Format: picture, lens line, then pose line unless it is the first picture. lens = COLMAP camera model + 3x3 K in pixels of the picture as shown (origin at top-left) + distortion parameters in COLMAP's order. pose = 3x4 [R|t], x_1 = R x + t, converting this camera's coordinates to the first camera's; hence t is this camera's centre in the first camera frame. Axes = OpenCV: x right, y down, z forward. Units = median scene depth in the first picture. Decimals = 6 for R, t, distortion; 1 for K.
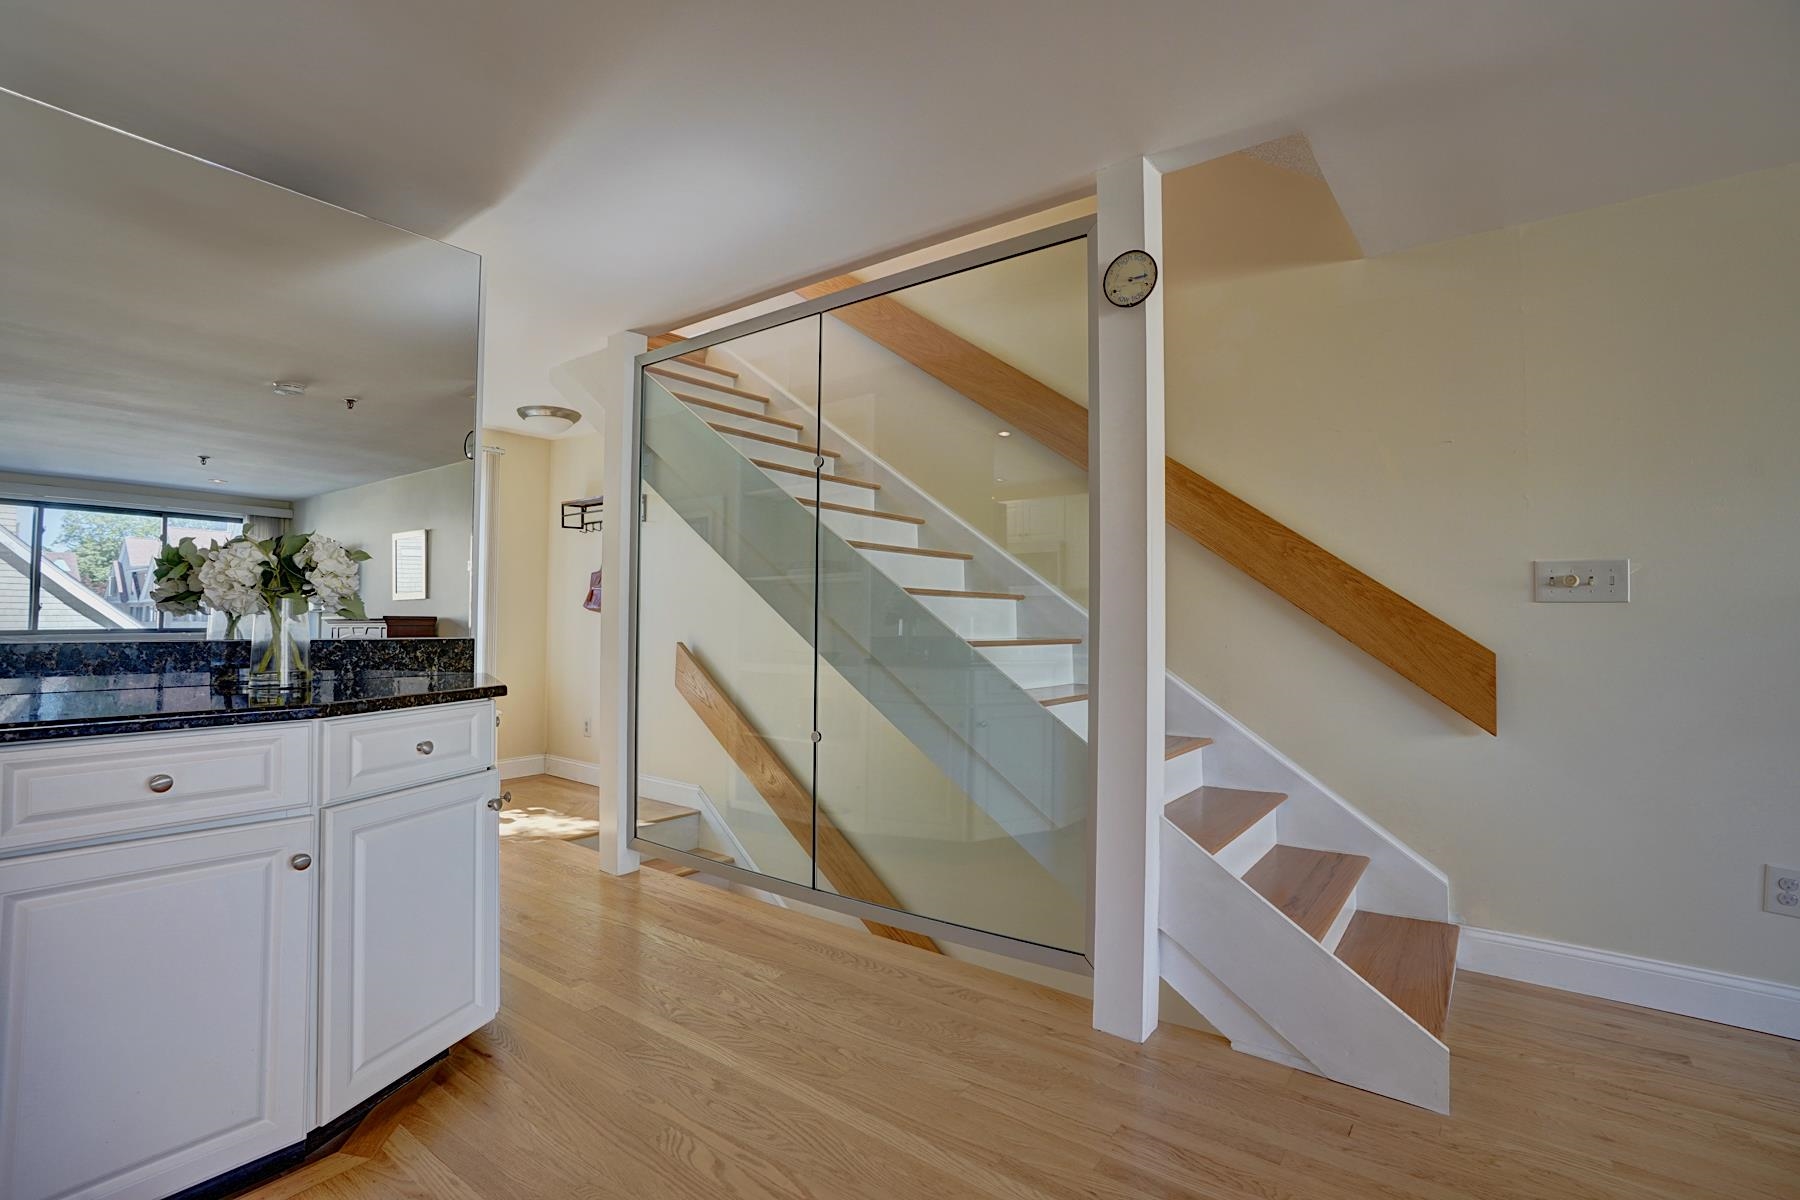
lens RADIAL K [[822.4, 0, 900.6], [0, 822.4, 594.2], [0, 0, 1]] dist [-0.073950, 0.027800]
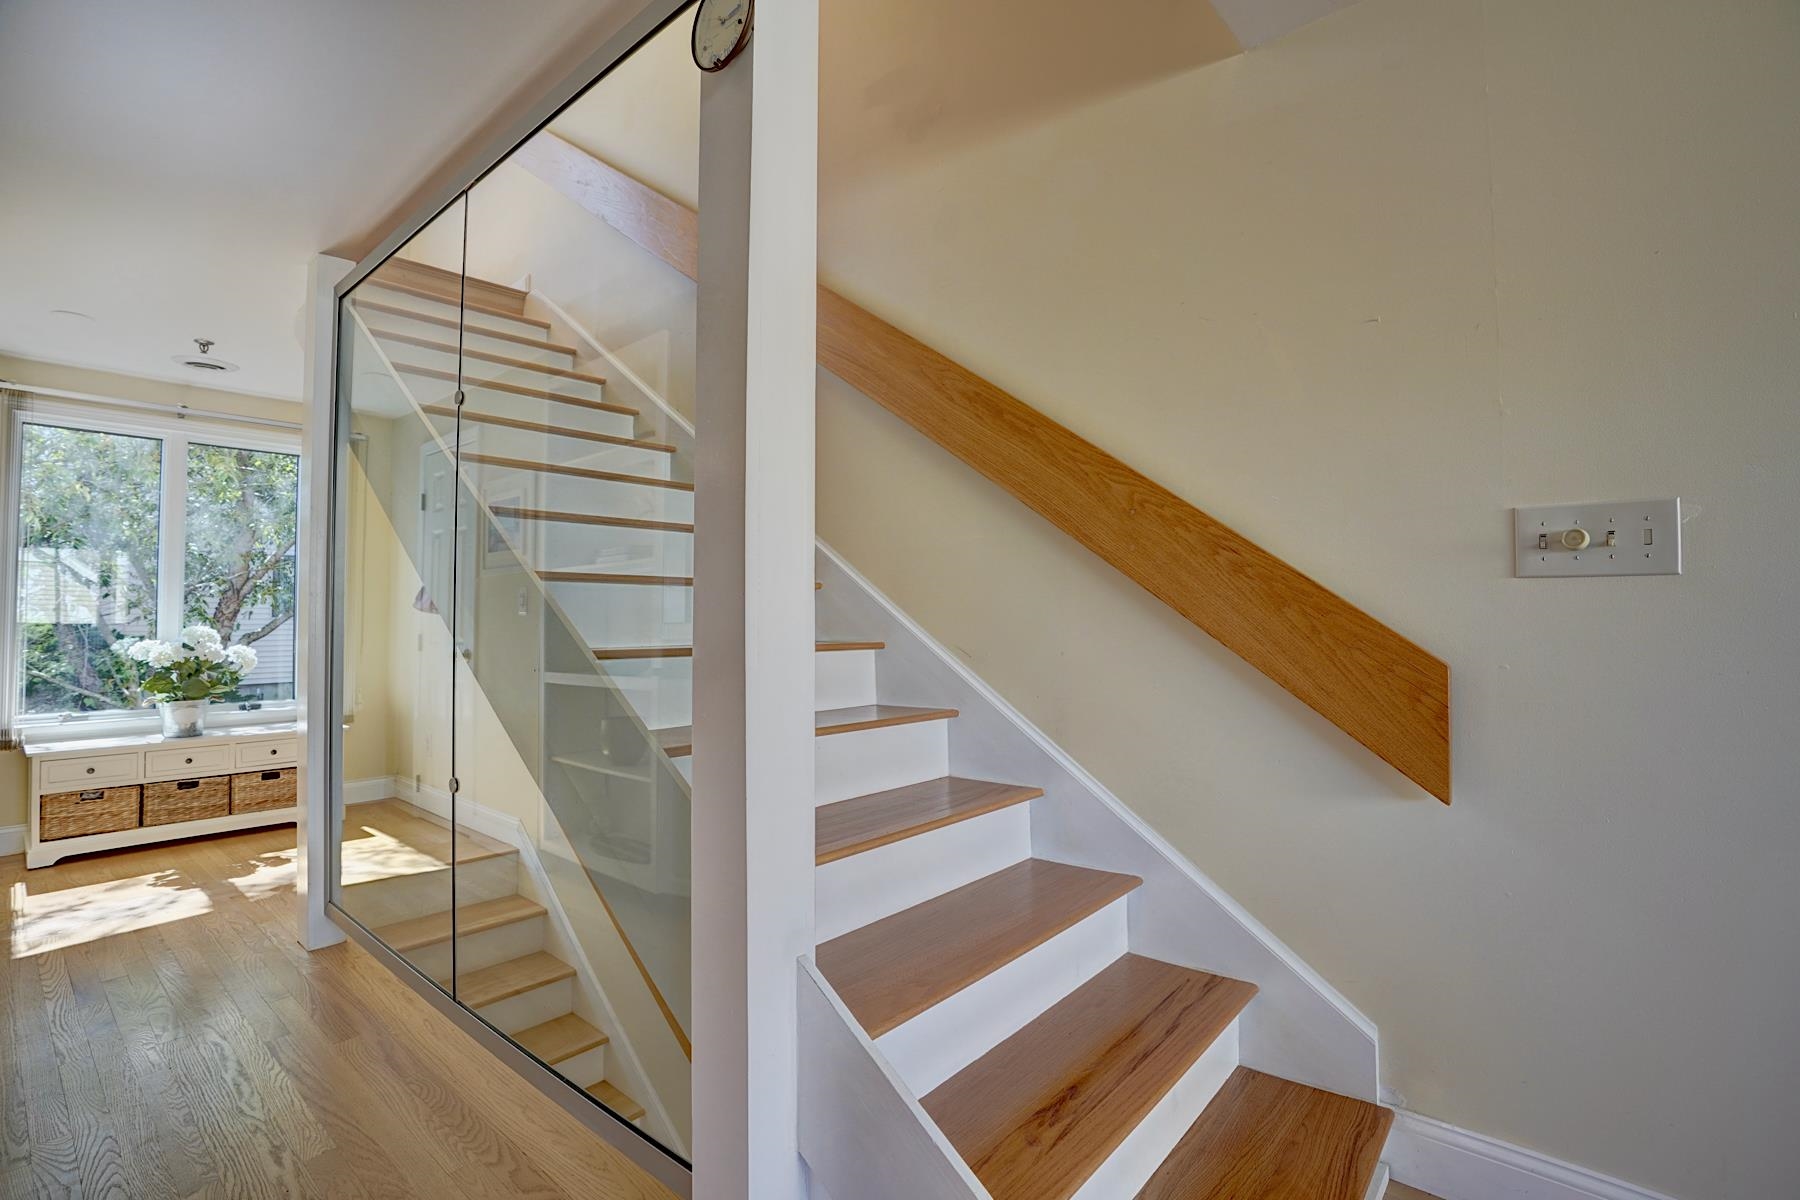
lens RADIAL K [[822.4, 0, 900.6], [0, 822.4, 594.2], [0, 0, 1]] dist [-0.073950, 0.027800]
pose [[0.998483, -0.012911, -0.053527, 0.333010], [0.013013, 0.999914, 0.001547, 0.013687], [0.053503, -0.002242, 0.998565, 0.342758]]
